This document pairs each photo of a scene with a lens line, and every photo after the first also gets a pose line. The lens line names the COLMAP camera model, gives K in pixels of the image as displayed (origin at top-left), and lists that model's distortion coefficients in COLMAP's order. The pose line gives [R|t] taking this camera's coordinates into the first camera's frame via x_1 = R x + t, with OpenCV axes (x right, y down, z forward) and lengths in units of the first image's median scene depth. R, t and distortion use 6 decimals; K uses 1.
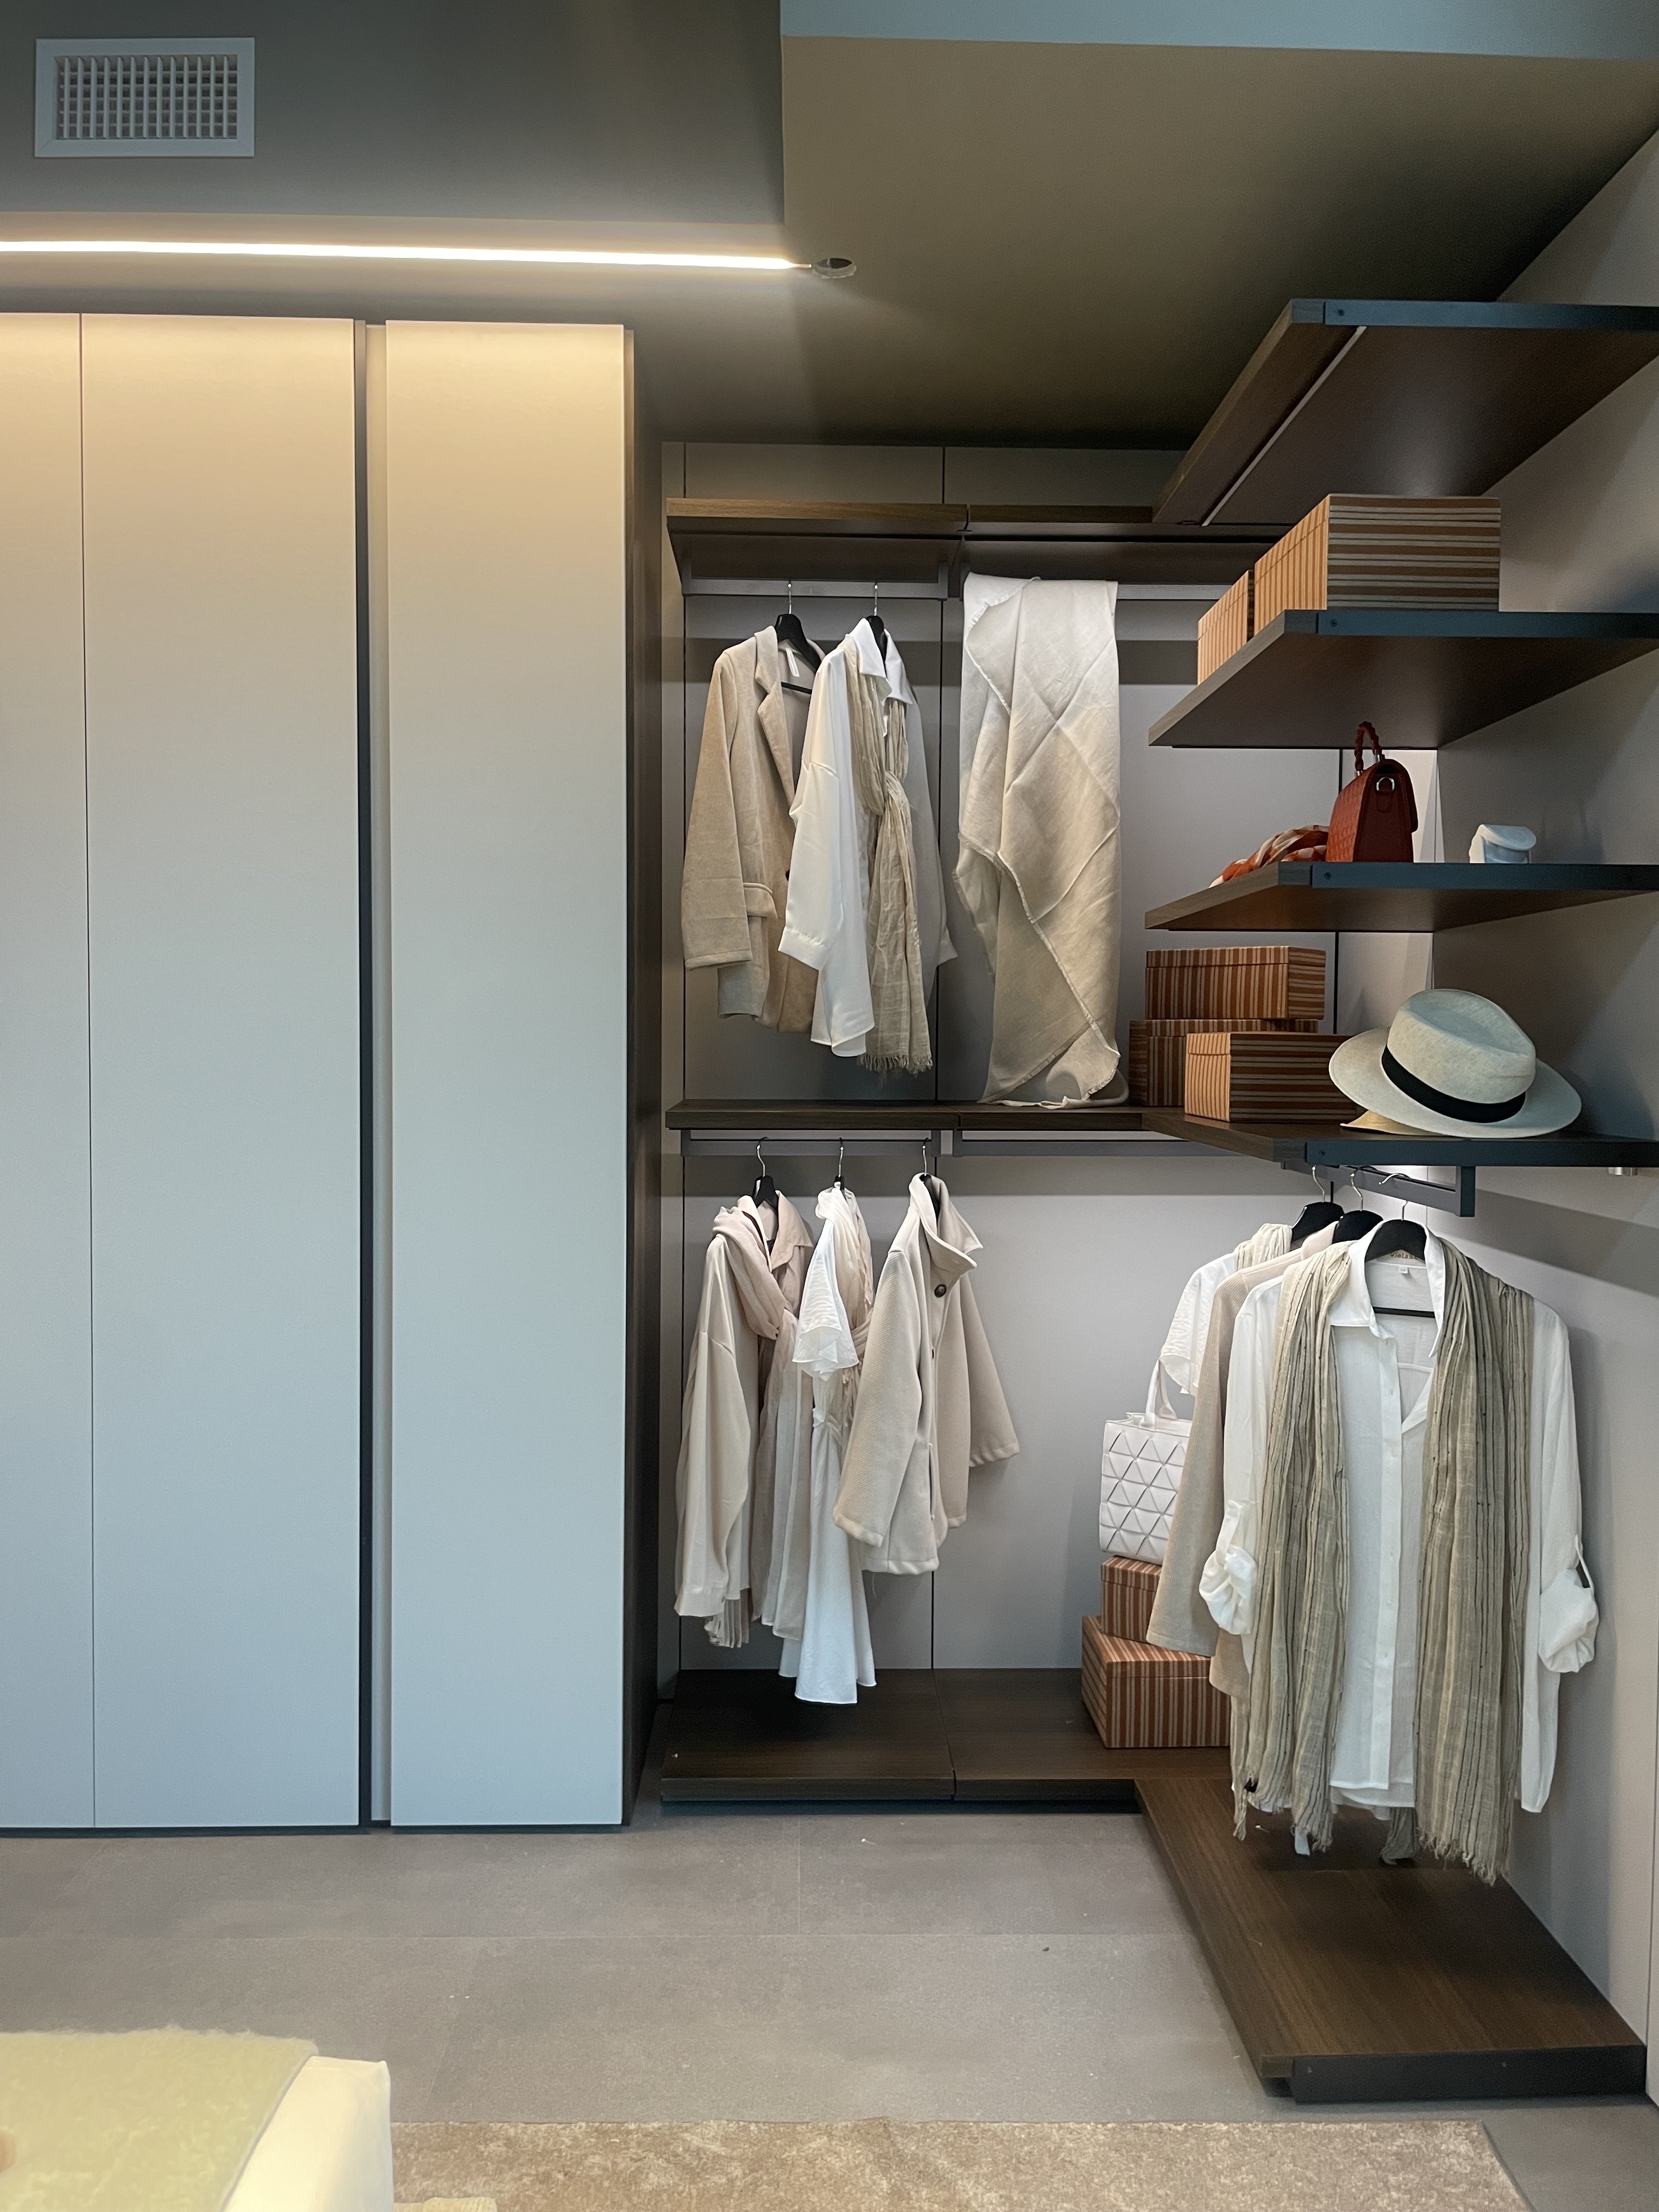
lens RADIAL K [[1673.1, 0, 827.5], [0, 1673.1, 1095.9], [0, 0, 1]] dist [0.070702, -0.094949]
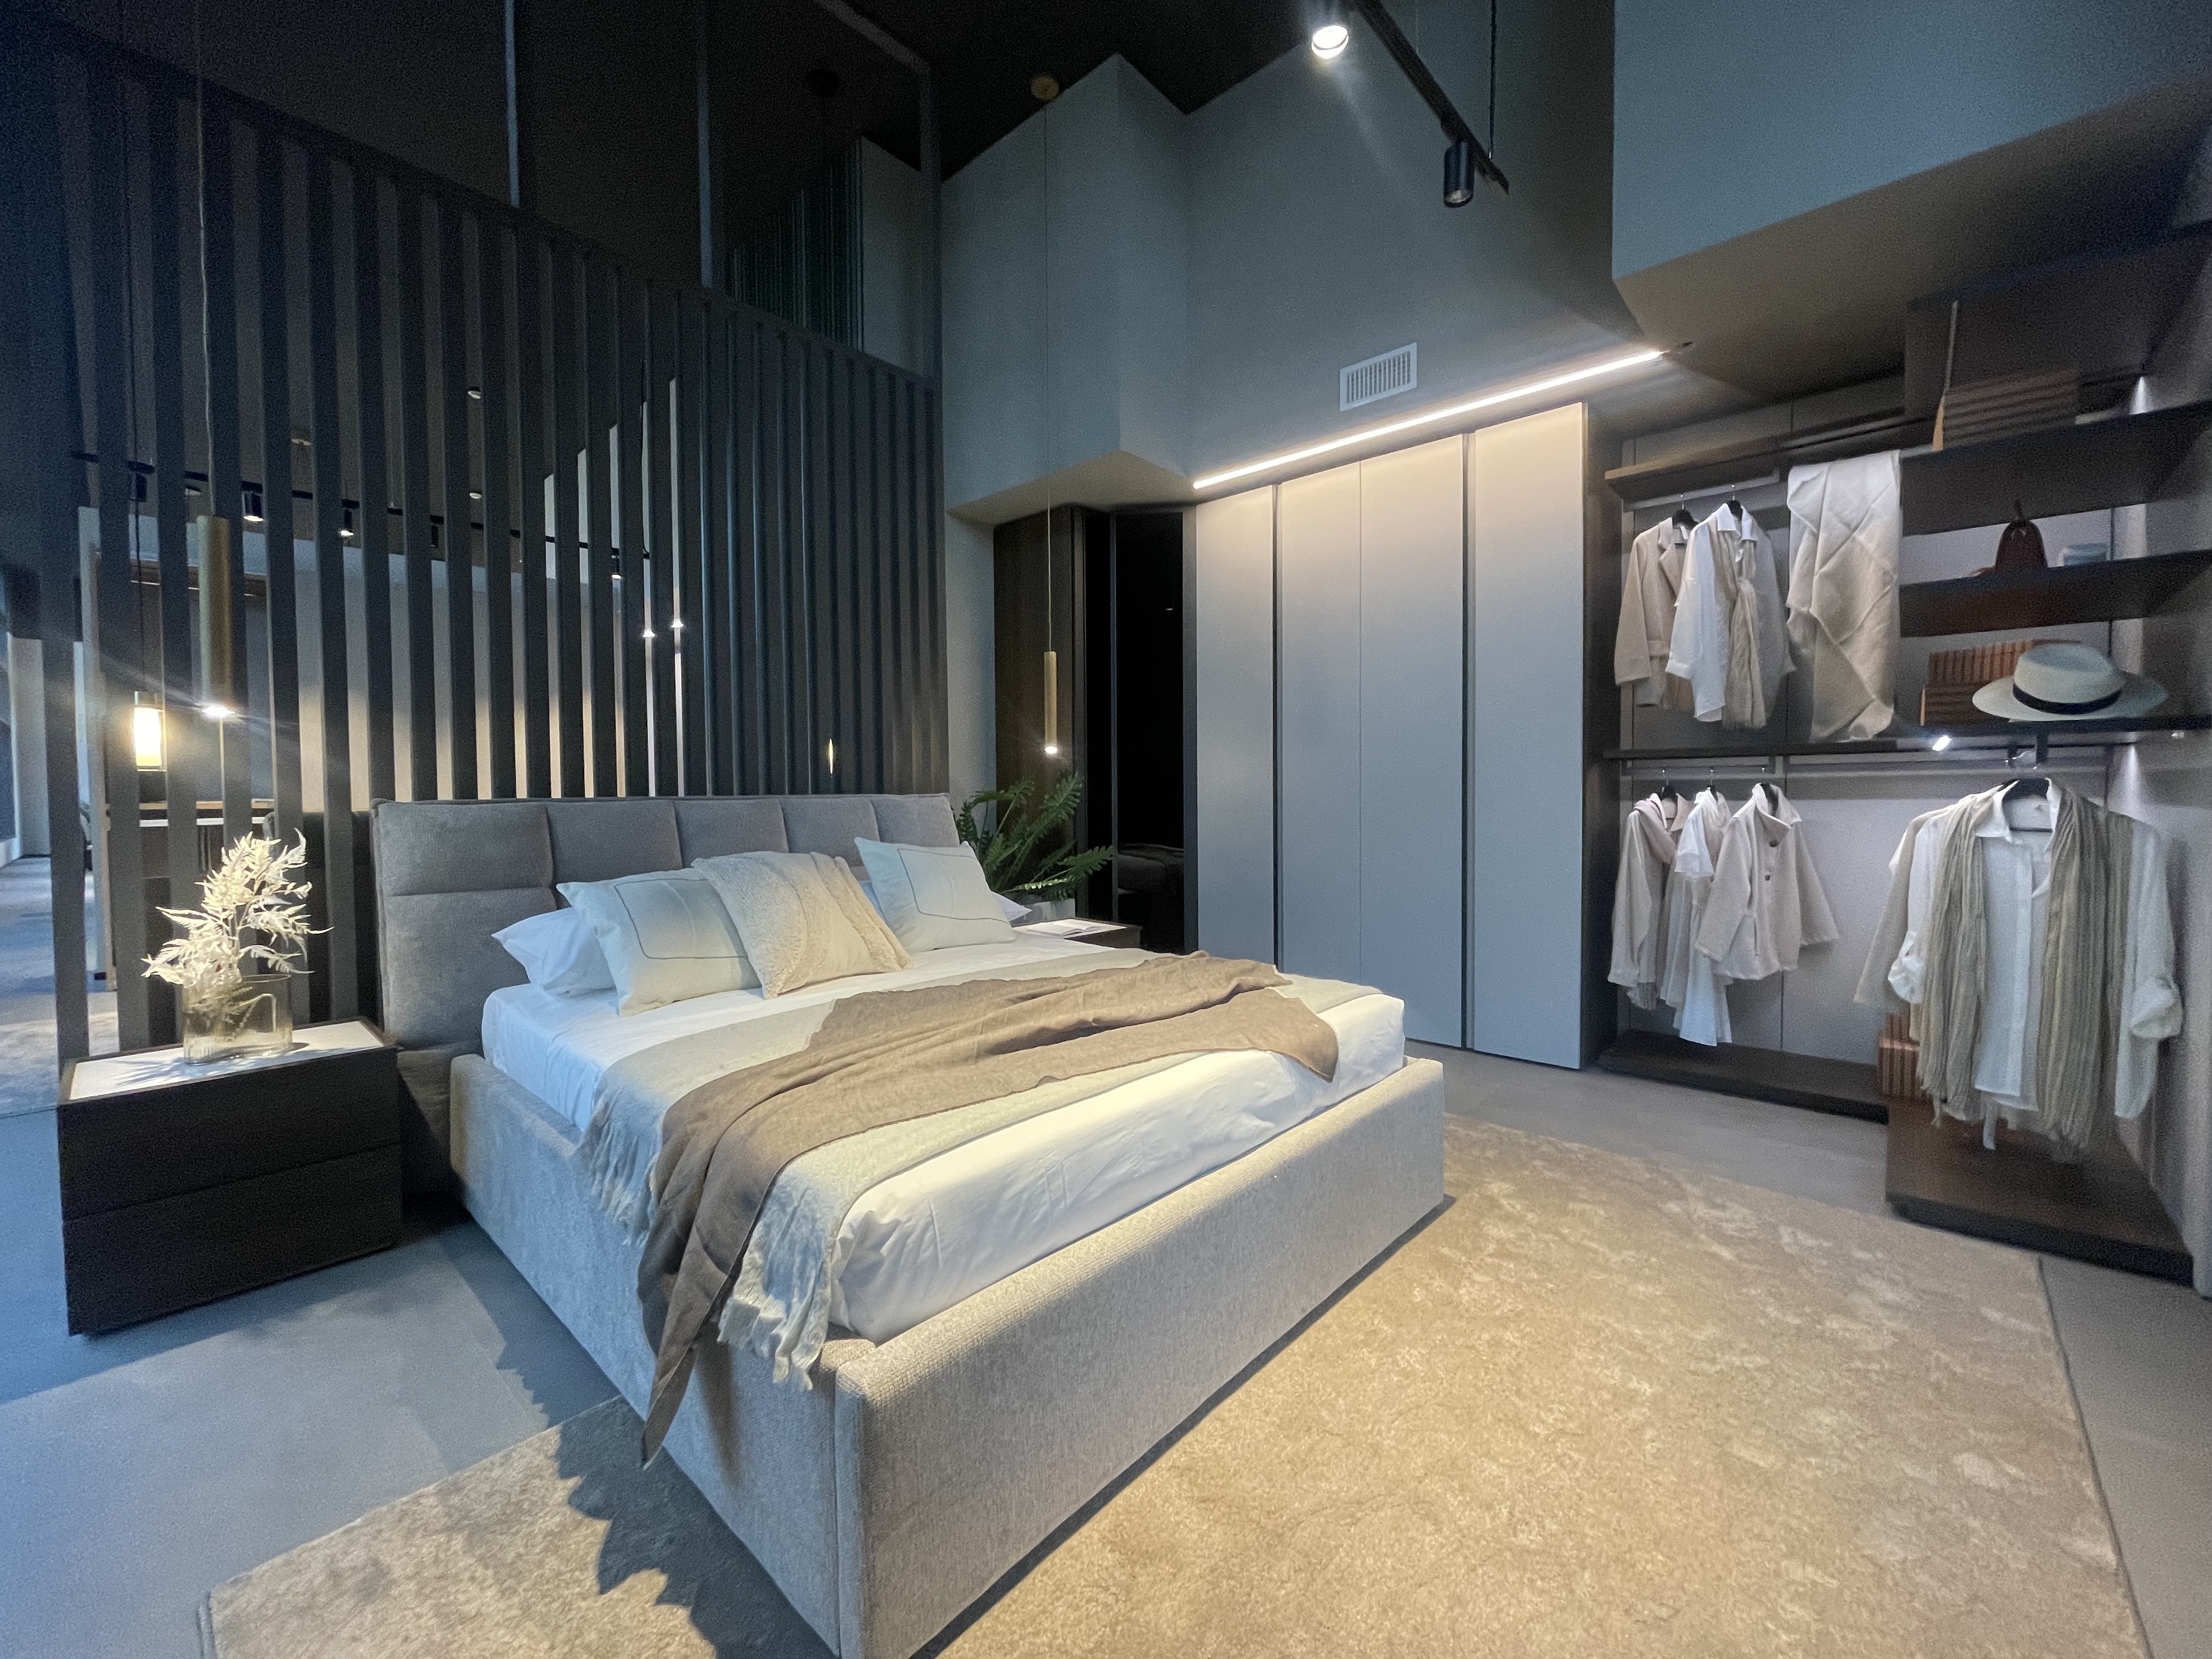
lens RADIAL K [[896.7, 0, 1106.0], [0, 896.7, 829.5], [0, 0, 1]] dist [0.000414, 0.000007]
pose [[0.732297, 0.011565, -0.680887, 0.218892], [-0.008796, 0.999933, 0.007523, 0.105296], [0.680929, 0.000480, 0.732350, -0.288598]]
